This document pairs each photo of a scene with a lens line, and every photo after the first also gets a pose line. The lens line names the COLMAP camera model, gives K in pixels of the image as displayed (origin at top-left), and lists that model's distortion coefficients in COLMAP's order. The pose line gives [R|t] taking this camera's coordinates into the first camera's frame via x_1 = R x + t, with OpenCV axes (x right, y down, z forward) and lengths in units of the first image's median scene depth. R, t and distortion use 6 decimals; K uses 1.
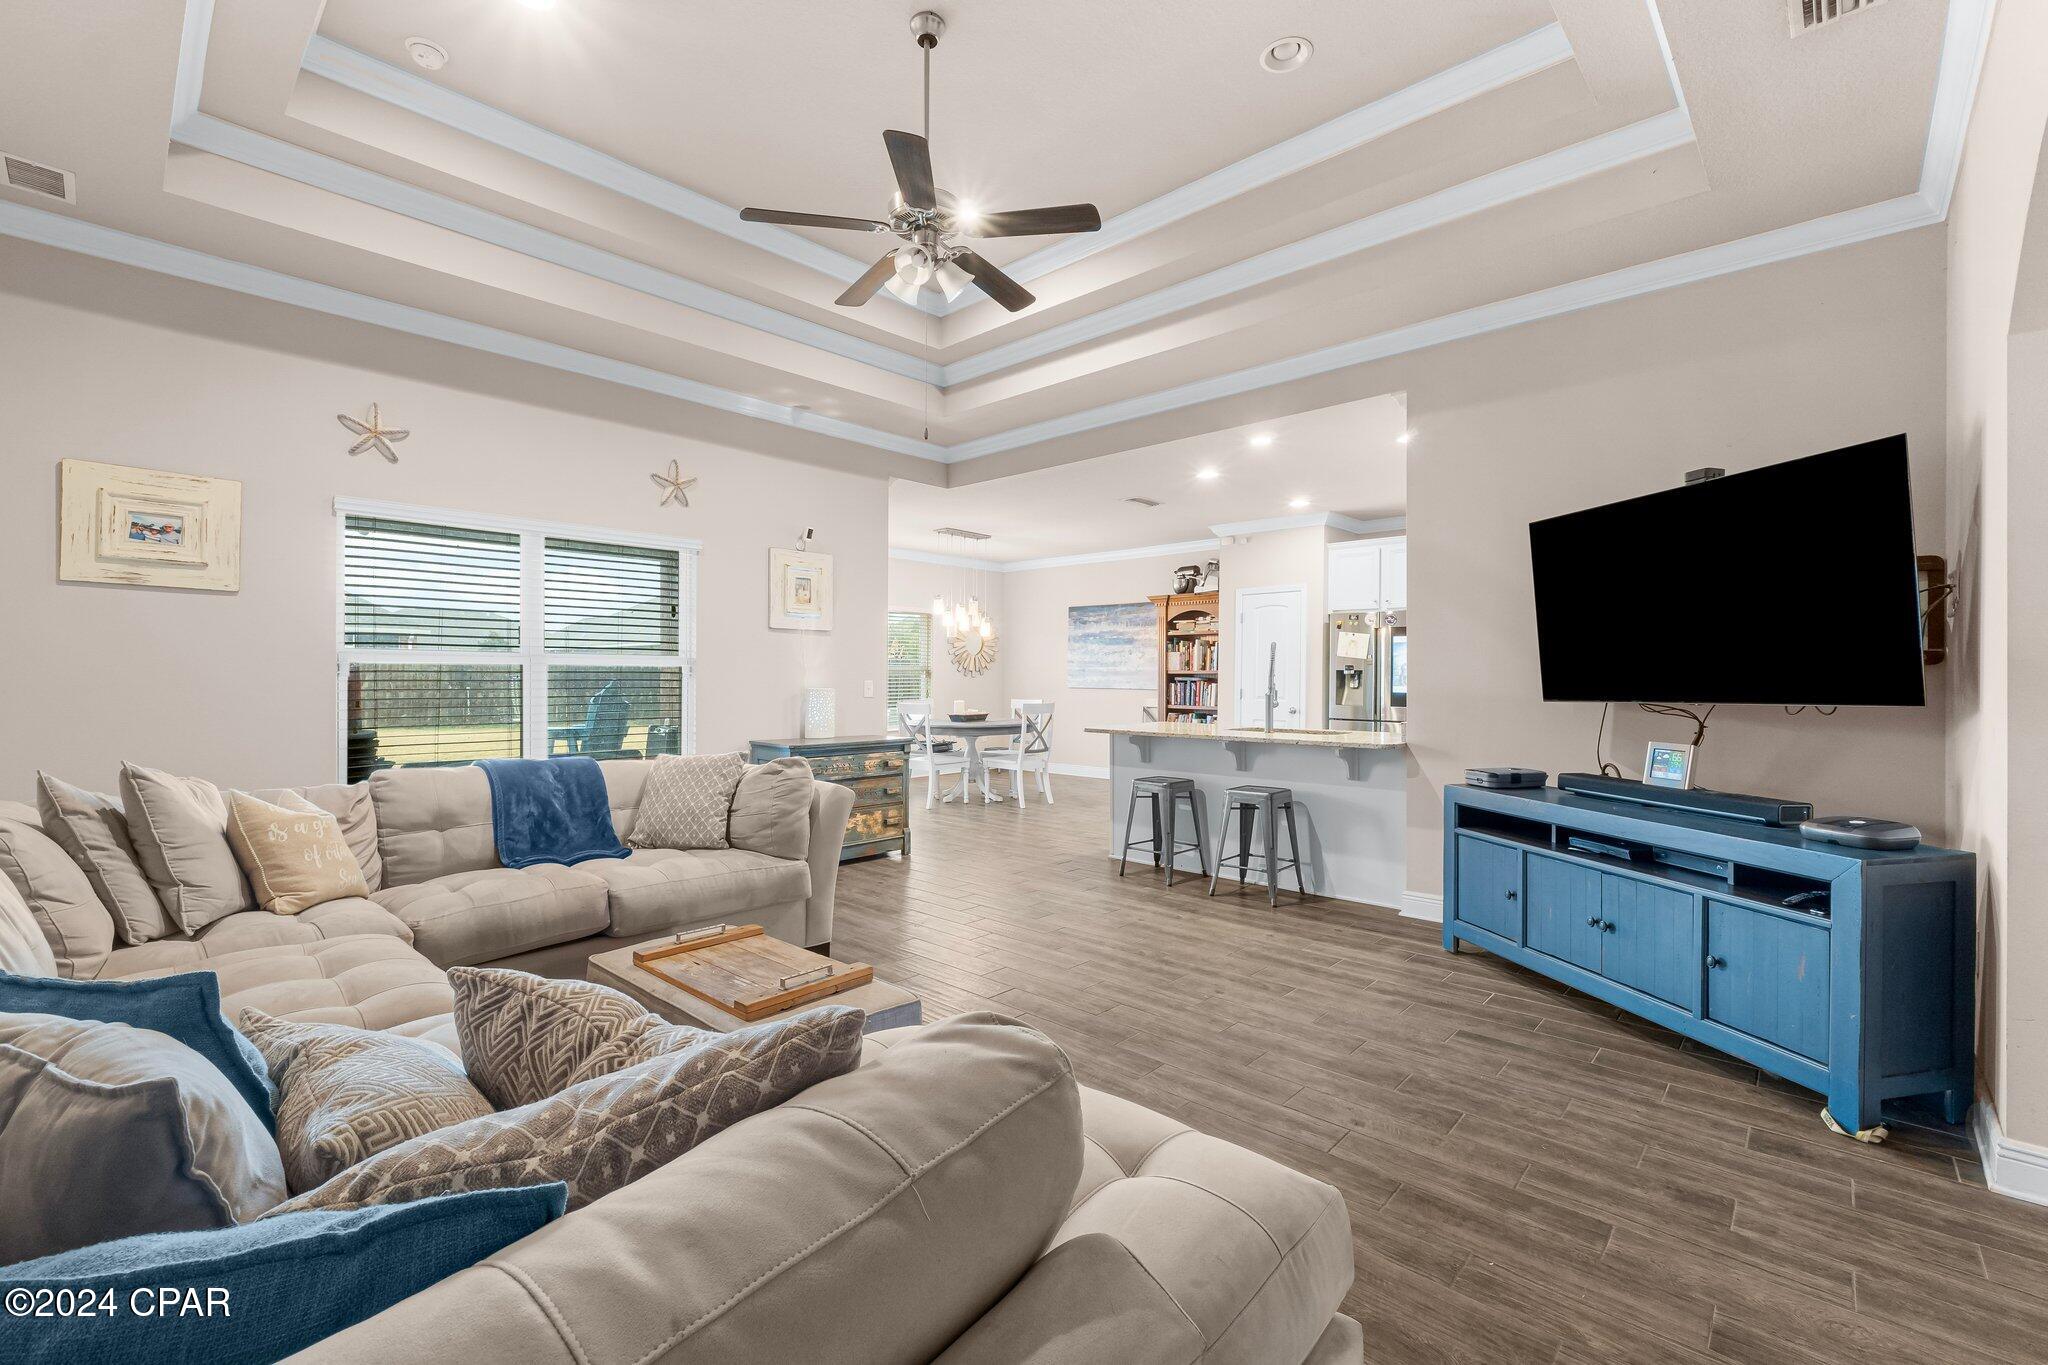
lens RADIAL K [[861.6, 0, 1033.3], [0, 861.6, 678.0], [0, 0, 1]] dist [-0.007998, 0.000124]
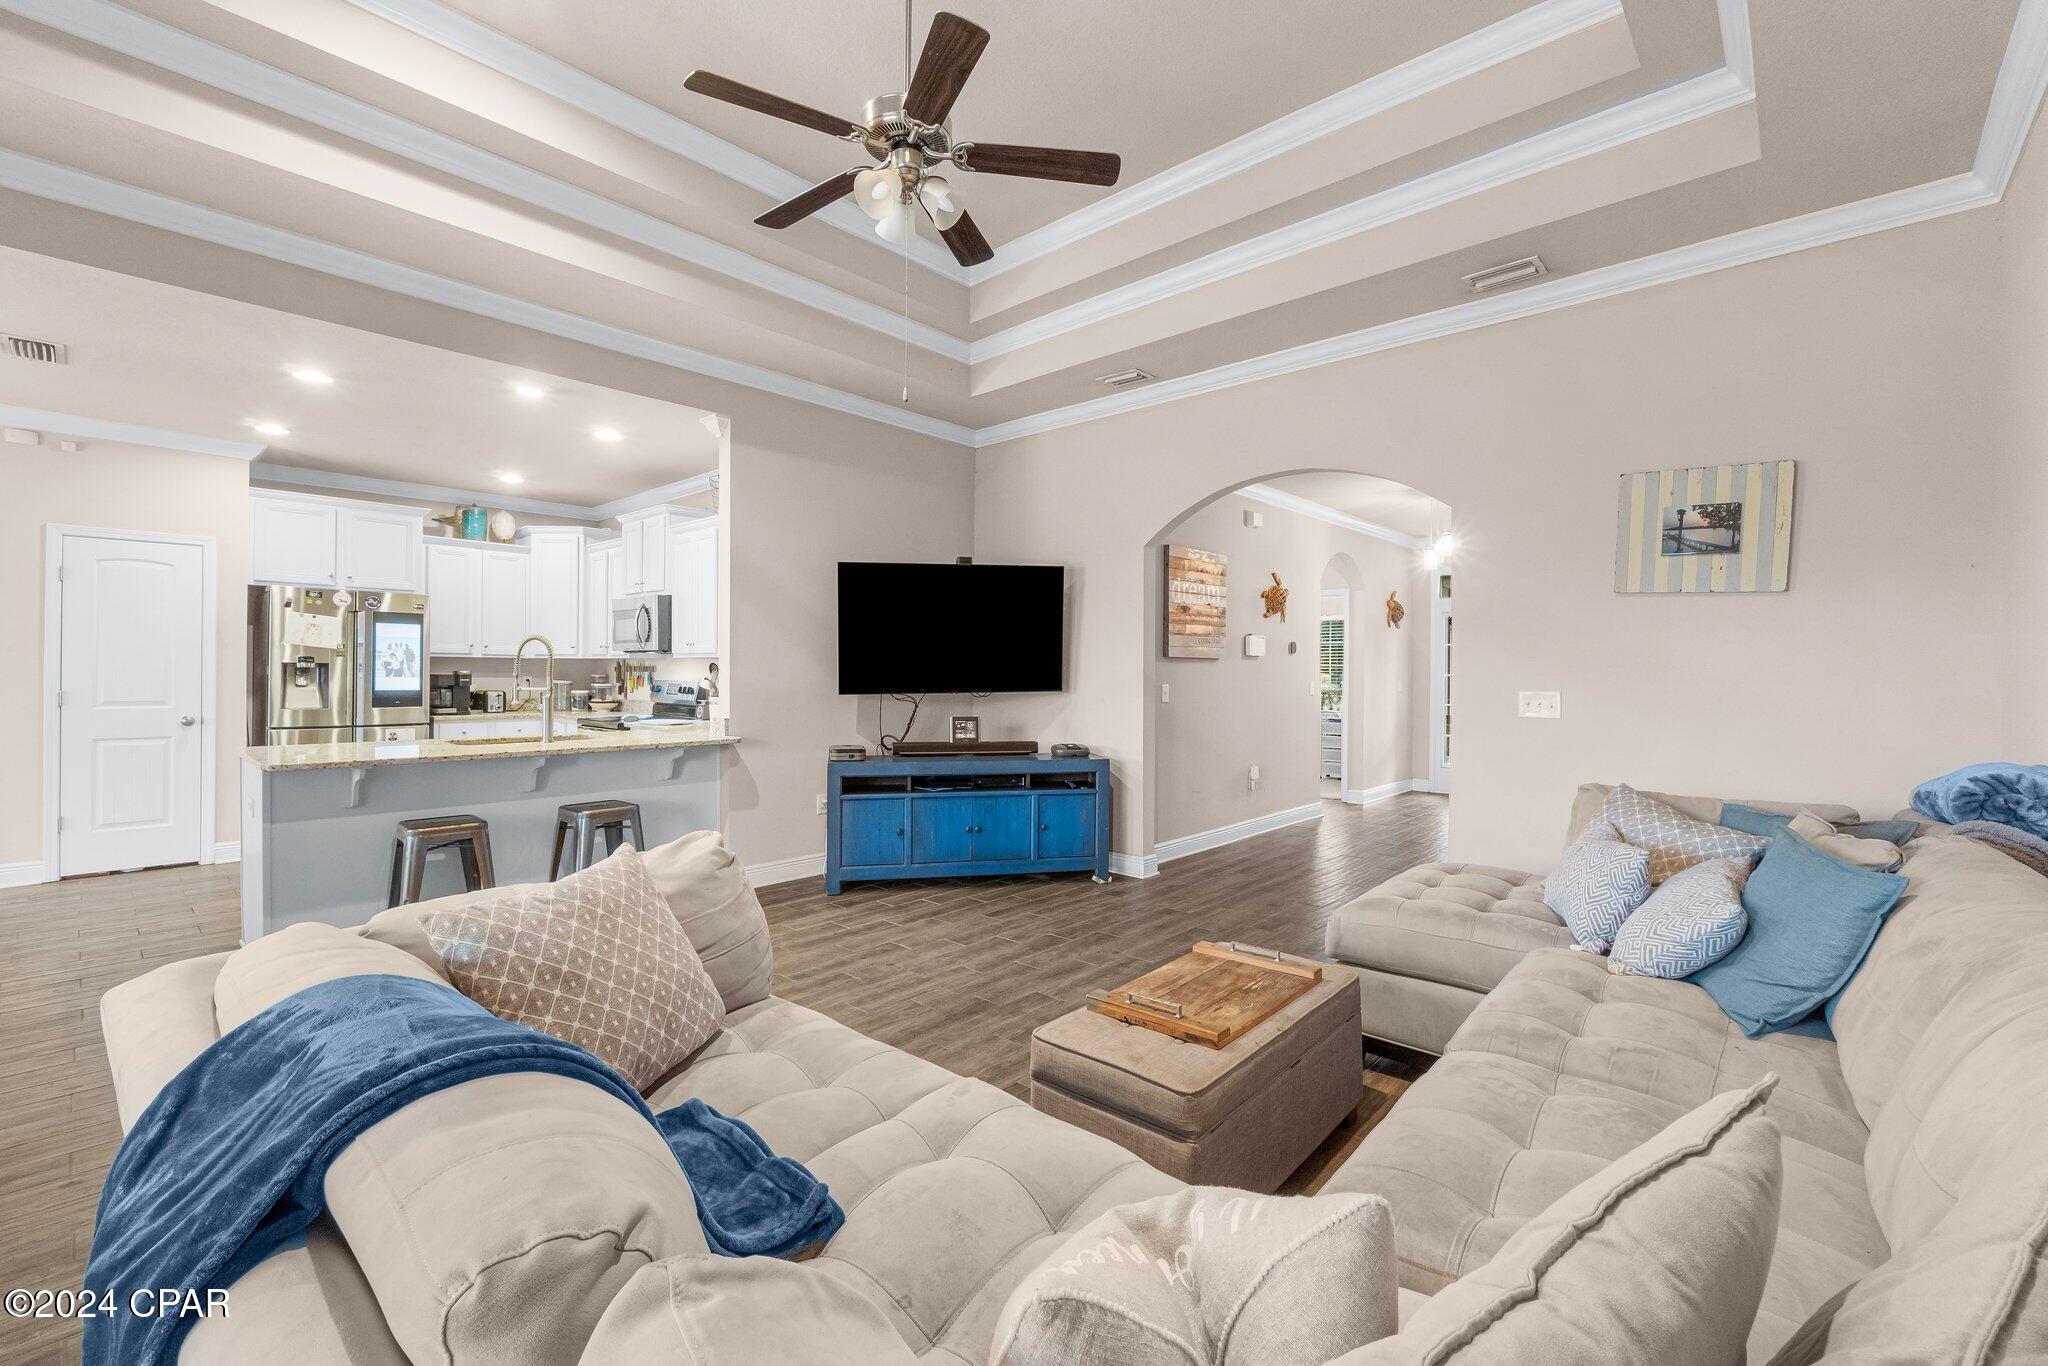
lens RADIAL K [[861.6, 0, 1024.4], [0, 861.6, 675.4], [0, 0, 1]] dist [-0.007998, 0.000124]
pose [[-0.003106, -0.008791, 0.999957, -0.808453], [-0.007082, 0.999936, 0.008769, -0.018584], [-0.999970, -0.007055, -0.003168, 0.751370]]
